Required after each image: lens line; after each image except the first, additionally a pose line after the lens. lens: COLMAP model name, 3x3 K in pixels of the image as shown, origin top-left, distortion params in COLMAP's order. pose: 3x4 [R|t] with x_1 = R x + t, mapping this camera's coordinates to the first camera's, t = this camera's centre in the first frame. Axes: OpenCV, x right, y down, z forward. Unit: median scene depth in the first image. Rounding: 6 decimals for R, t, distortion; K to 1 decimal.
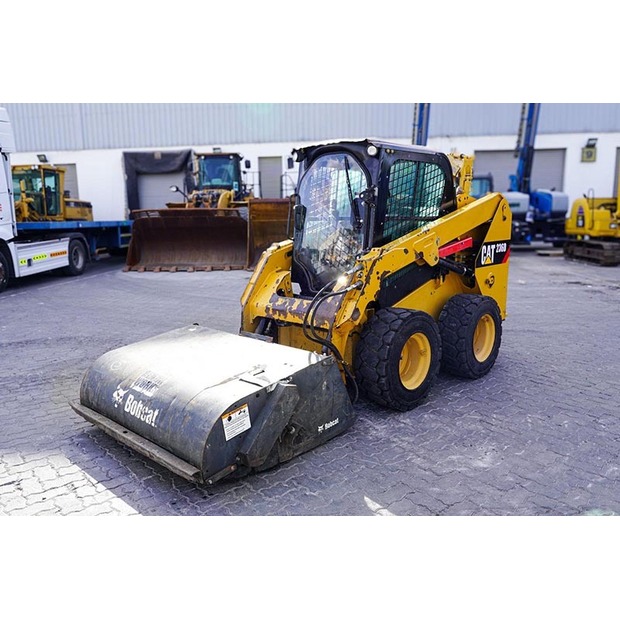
lens RADIAL K [[521.6, 0, 310.0], [0, 521.6, 310.0], [0, 0, 1]] dist [-0.025693, -0.000741]
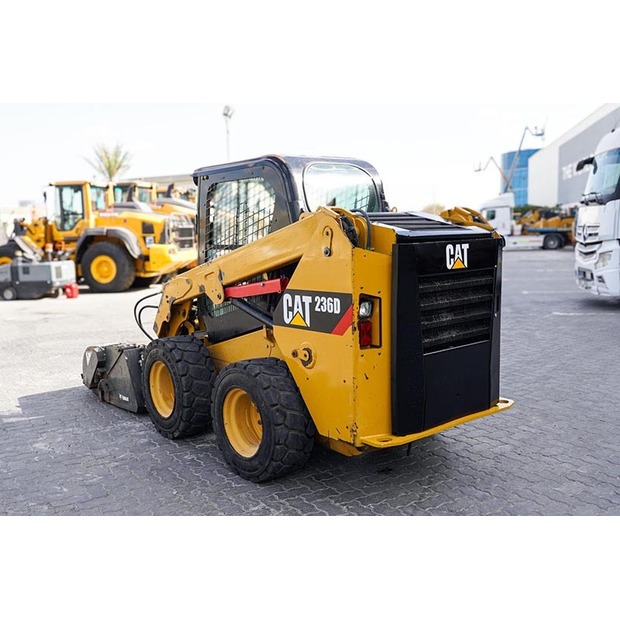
lens RADIAL K [[636.4, 0, 310.0], [0, 636.4, 310.0], [0, 0, 1]] dist [-0.024229, -0.007350]
pose [[-0.105894, 0.139787, -0.984503, 1.058845], [-0.148065, 0.976816, 0.154621, -0.220732], [0.983292, 0.162144, -0.082742, 1.058217]]
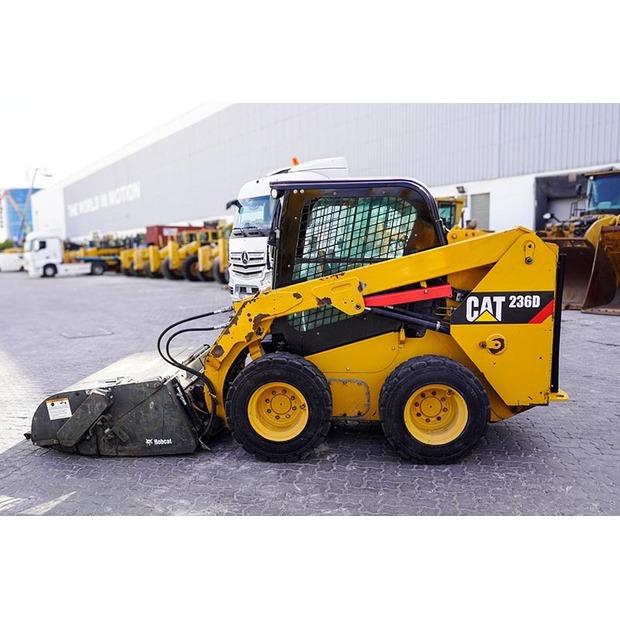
lens RADIAL K [[543.3, 0, 286.9], [0, 543.3, 313.9], [0, 0, 1]] dist [-0.026040, -0.001339]
pose [[0.652400, 0.090822, -0.752413, 0.729545], [-0.127256, 0.991826, 0.009380, -0.069428], [0.747114, 0.089630, 0.658625, 0.271134]]
